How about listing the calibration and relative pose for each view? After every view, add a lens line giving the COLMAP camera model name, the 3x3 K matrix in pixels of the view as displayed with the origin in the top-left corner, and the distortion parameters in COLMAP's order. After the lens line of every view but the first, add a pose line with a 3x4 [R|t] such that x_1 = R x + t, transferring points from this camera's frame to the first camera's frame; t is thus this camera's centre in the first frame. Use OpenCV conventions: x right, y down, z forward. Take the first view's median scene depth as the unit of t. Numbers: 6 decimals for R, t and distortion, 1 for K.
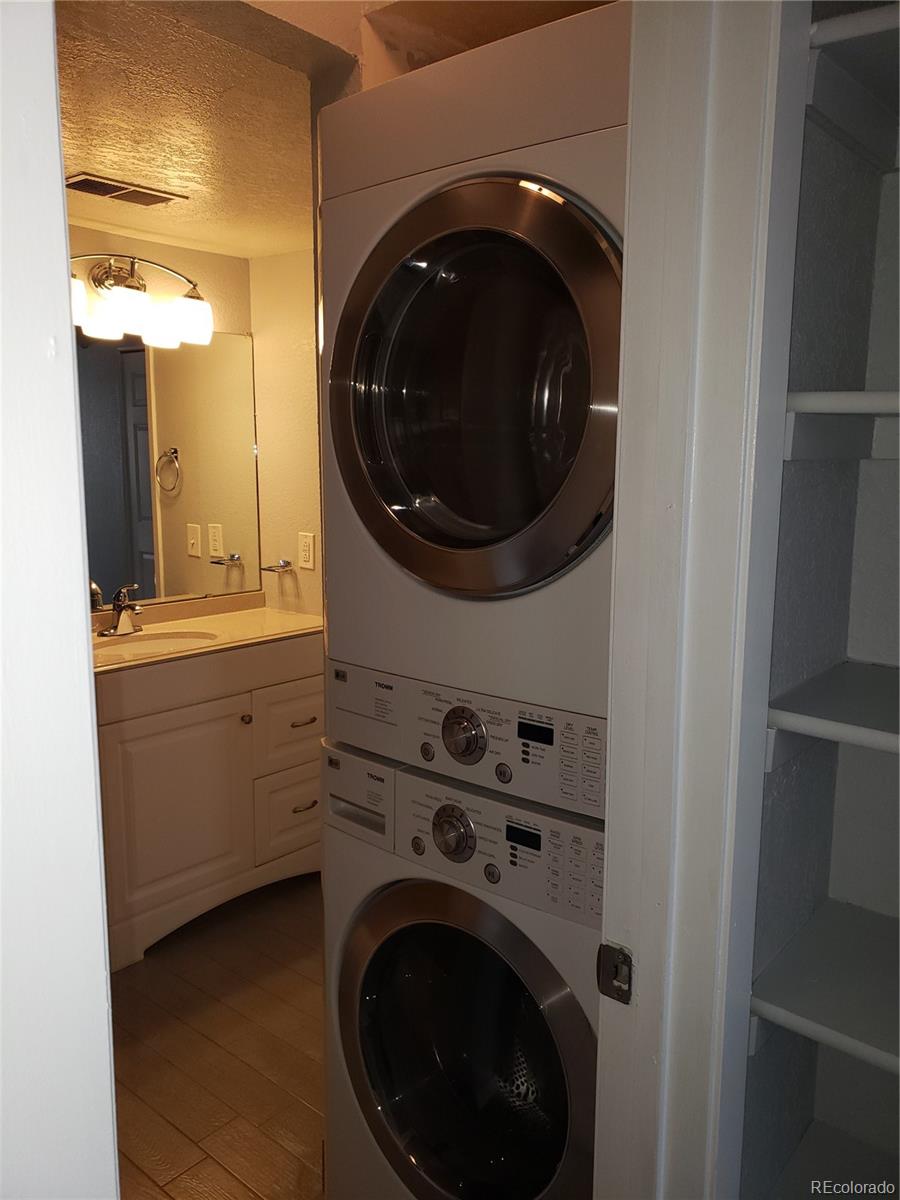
lens RADIAL K [[928.2, 0, 473.6], [0, 928.2, 581.5], [0, 0, 1]] dist [0.035730, -0.026162]
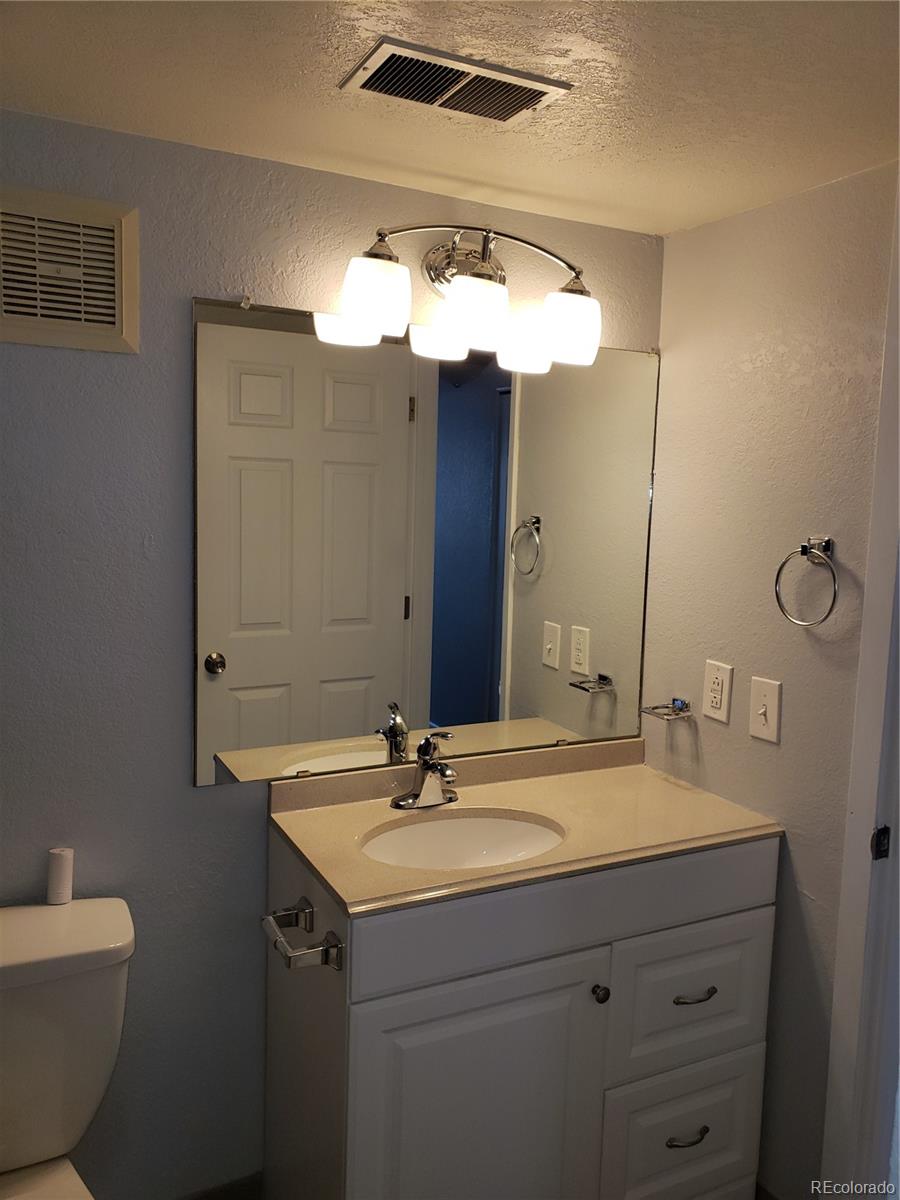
lens RADIAL K [[928.2, 0, 453.3], [0, 928.2, 599.2], [0, 0, 1]] dist [0.035730, -0.026162]
pose [[0.910507, 0.071378, -0.407286, -0.091210], [-0.084080, 0.996370, -0.013349, -0.071531], [0.404854, 0.046400, 0.913203, 0.356270]]
